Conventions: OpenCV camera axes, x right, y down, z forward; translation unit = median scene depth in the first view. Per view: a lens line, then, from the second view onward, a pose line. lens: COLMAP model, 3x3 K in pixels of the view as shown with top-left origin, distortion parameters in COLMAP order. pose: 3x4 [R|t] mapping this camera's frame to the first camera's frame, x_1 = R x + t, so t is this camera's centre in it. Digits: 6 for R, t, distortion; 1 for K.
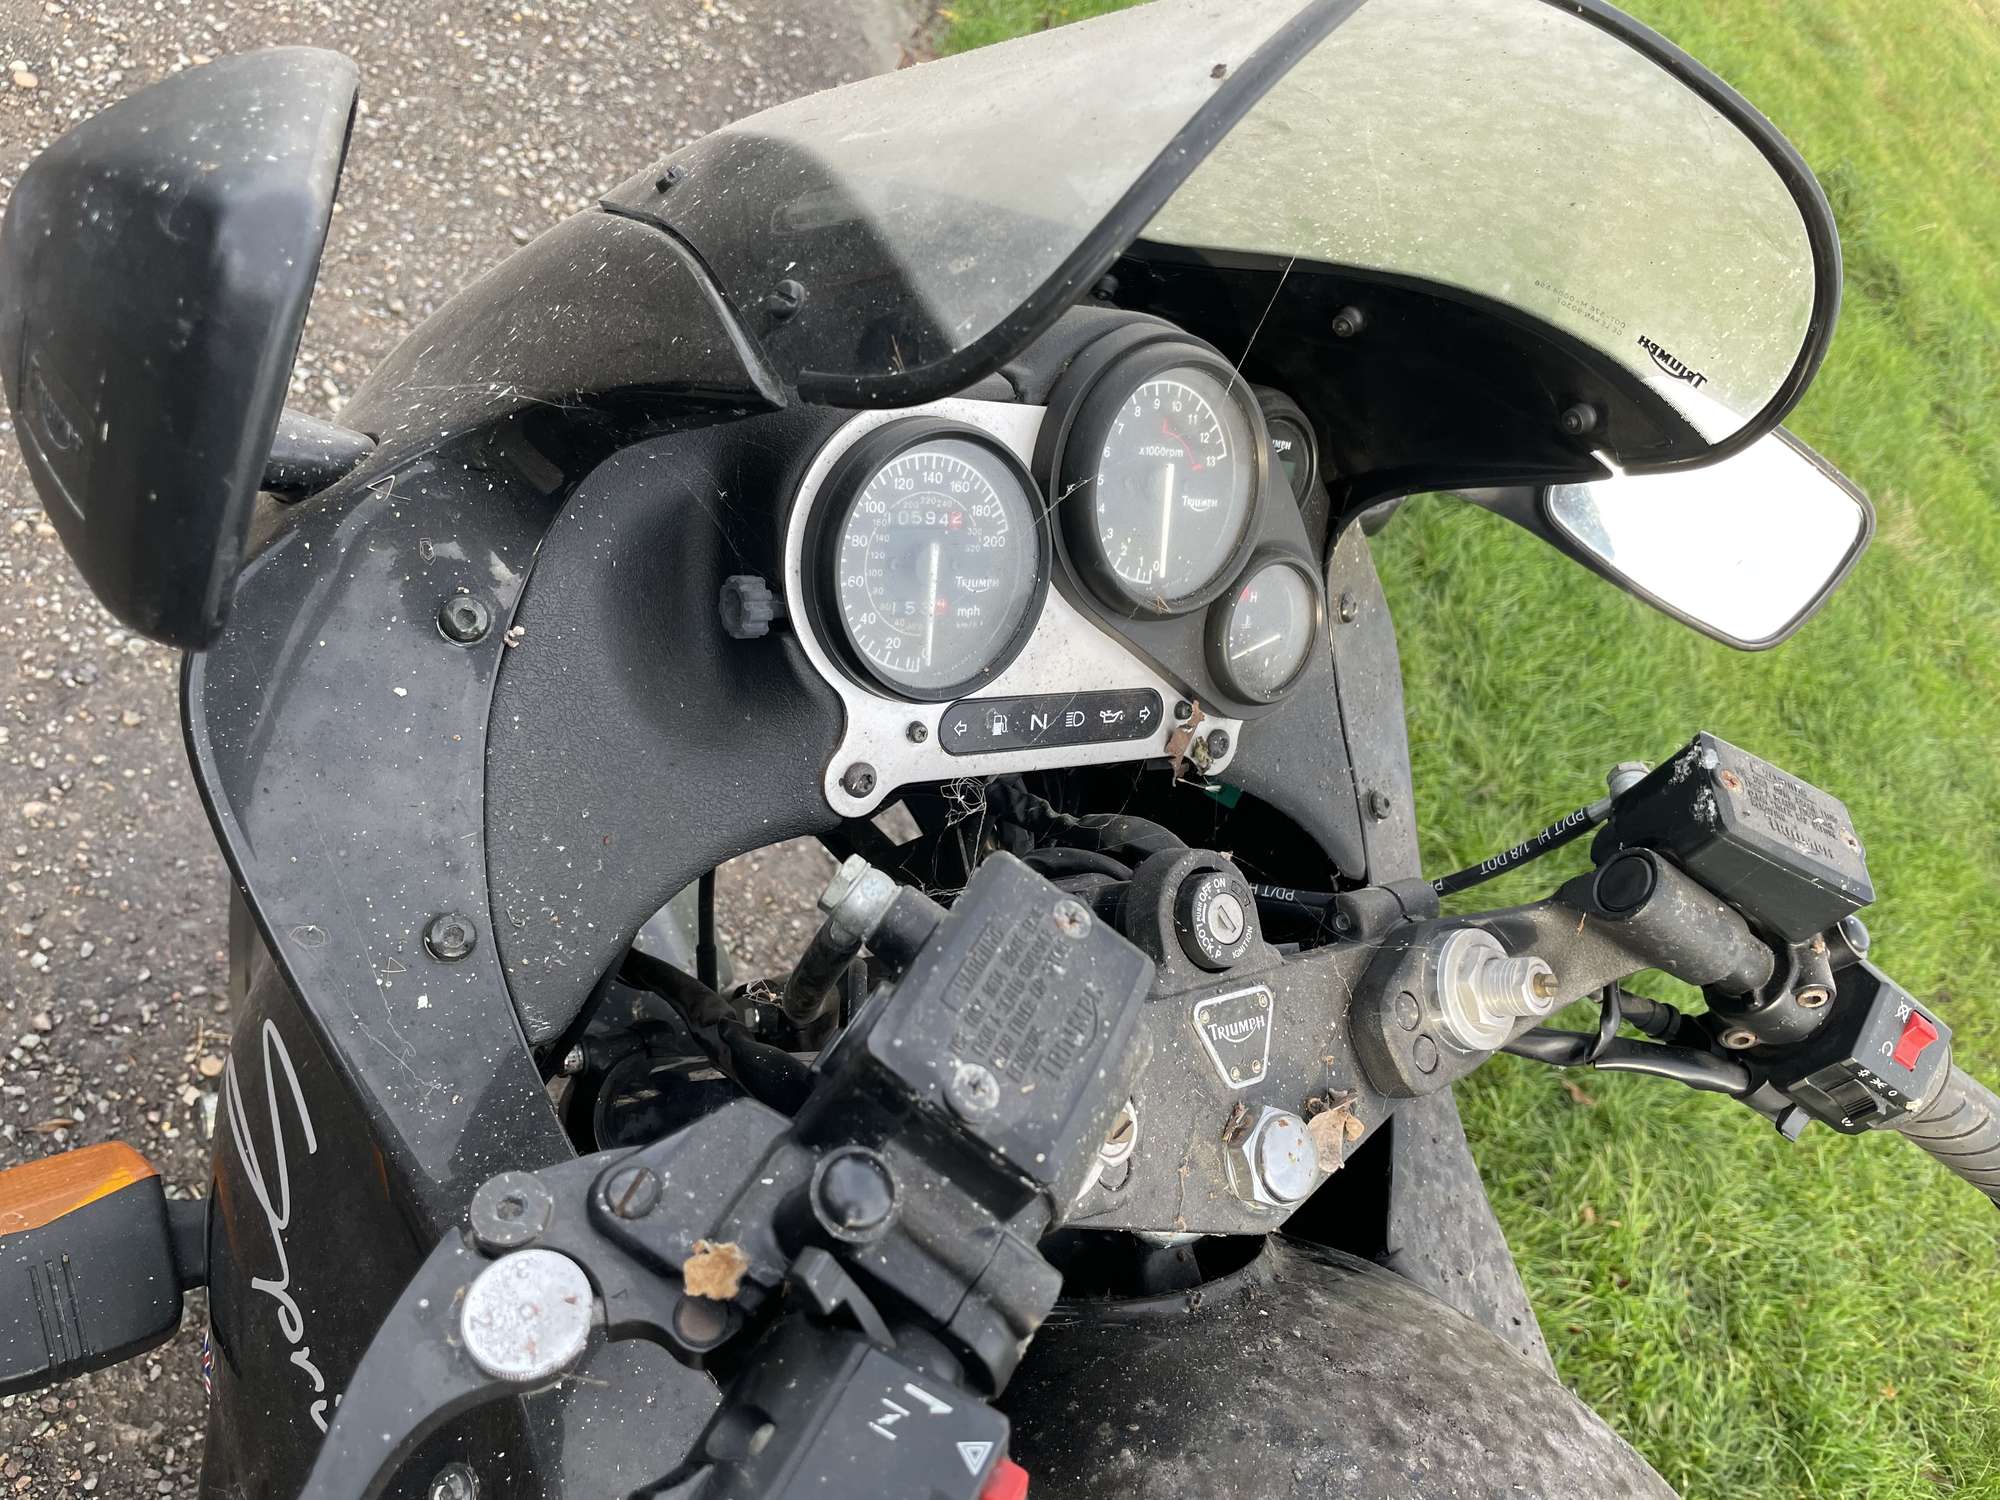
lens RADIAL K [[1536.3, 0, 997.9], [0, 1536.3, 737.4], [0, 0, 1]] dist [0.073274, -0.114404]
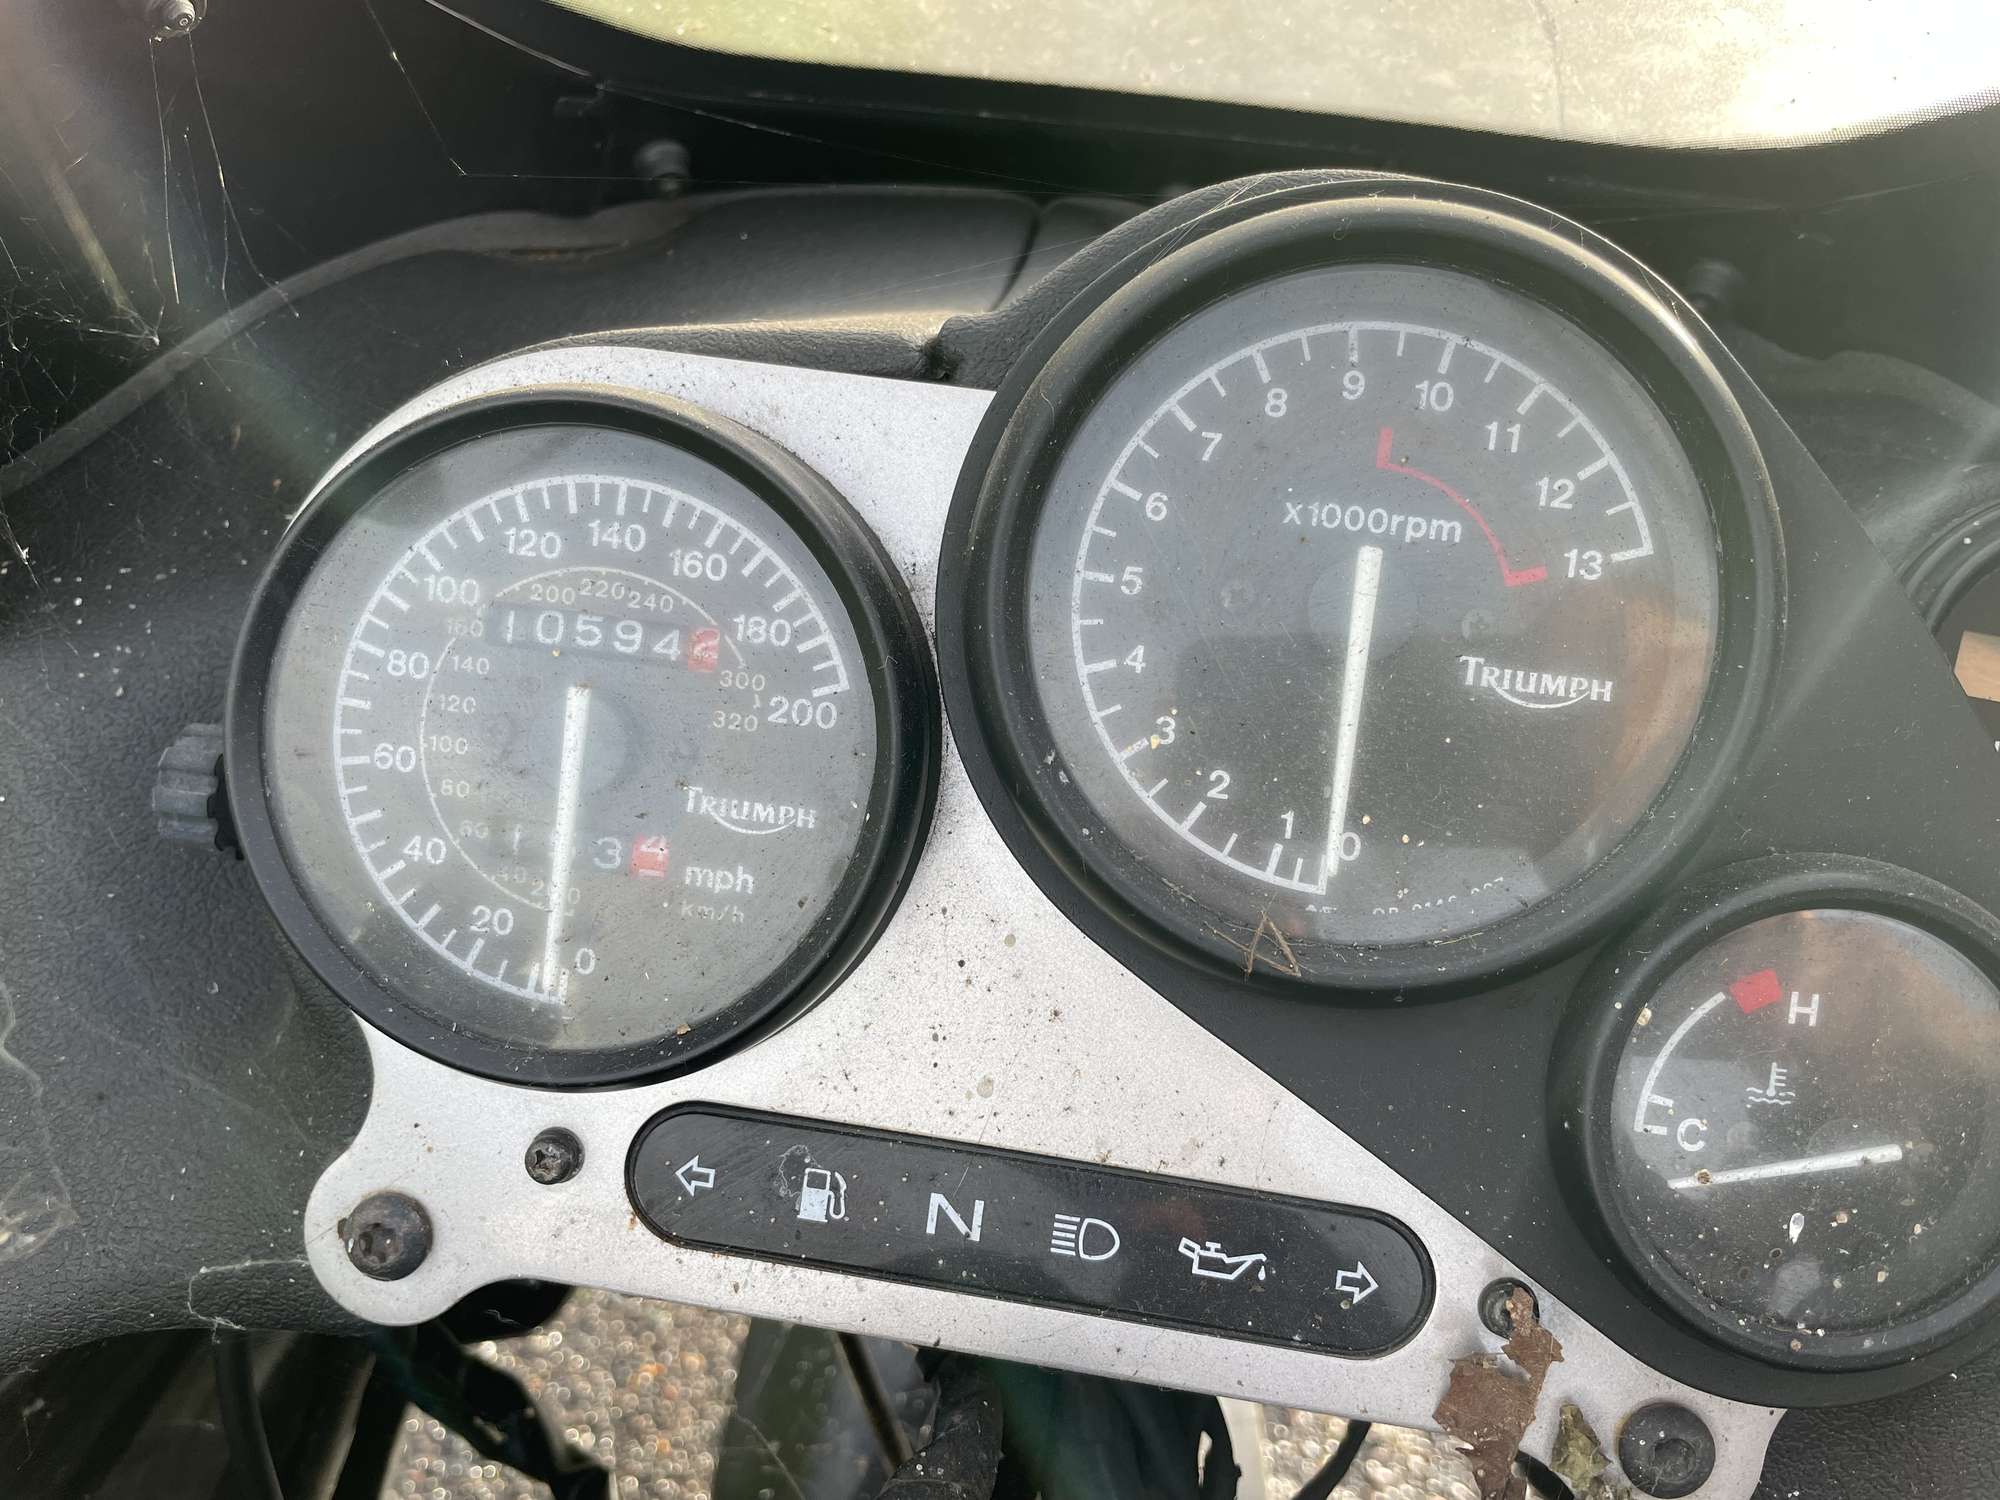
lens RADIAL K [[1536.3, 0, 997.9], [0, 1536.3, 737.4], [0, 0, 1]] dist [0.073274, -0.114404]
pose [[0.721759, 0.035531, -0.691231, 0.307556], [-0.210467, 0.962657, -0.170280, -0.064294], [0.659369, 0.268382, 0.702285, 0.755990]]
